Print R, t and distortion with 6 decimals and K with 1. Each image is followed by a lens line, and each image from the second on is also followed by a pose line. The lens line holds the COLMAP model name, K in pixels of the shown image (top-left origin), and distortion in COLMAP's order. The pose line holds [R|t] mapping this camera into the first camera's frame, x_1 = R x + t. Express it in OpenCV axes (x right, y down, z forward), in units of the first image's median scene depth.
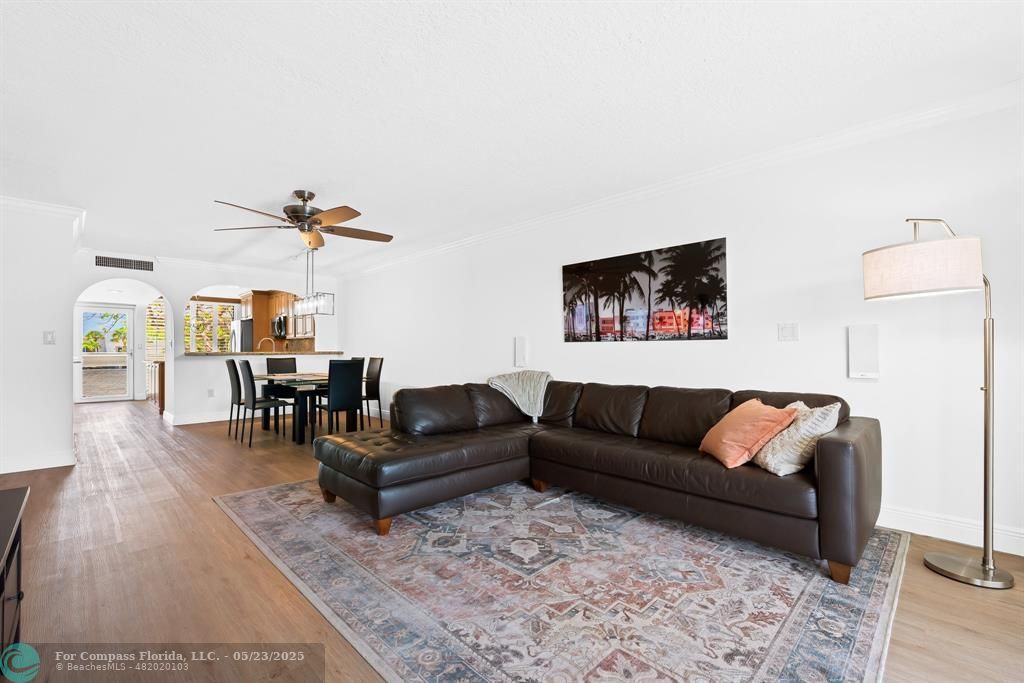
lens RADIAL K [[440.6, 0, 512.5], [0, 440.6, 343.2], [0, 0, 1]] dist [-0.000320, -0.000036]
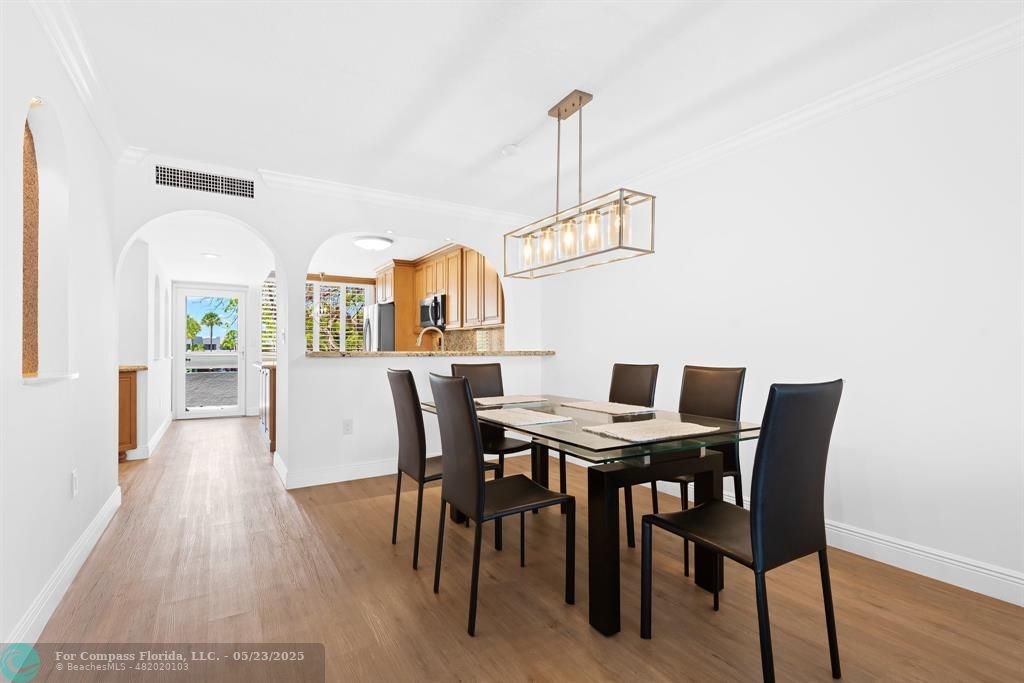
lens RADIAL K [[476.6, 0, 511.2], [0, 476.6, 345.4], [0, 0, 1]] dist [-0.000208, 0.000155]
pose [[0.972639, 0.002649, -0.232308, -0.260474], [-0.001159, 0.999978, 0.006547, 0.006883], [0.232320, -0.006099, 0.972620, 0.351176]]
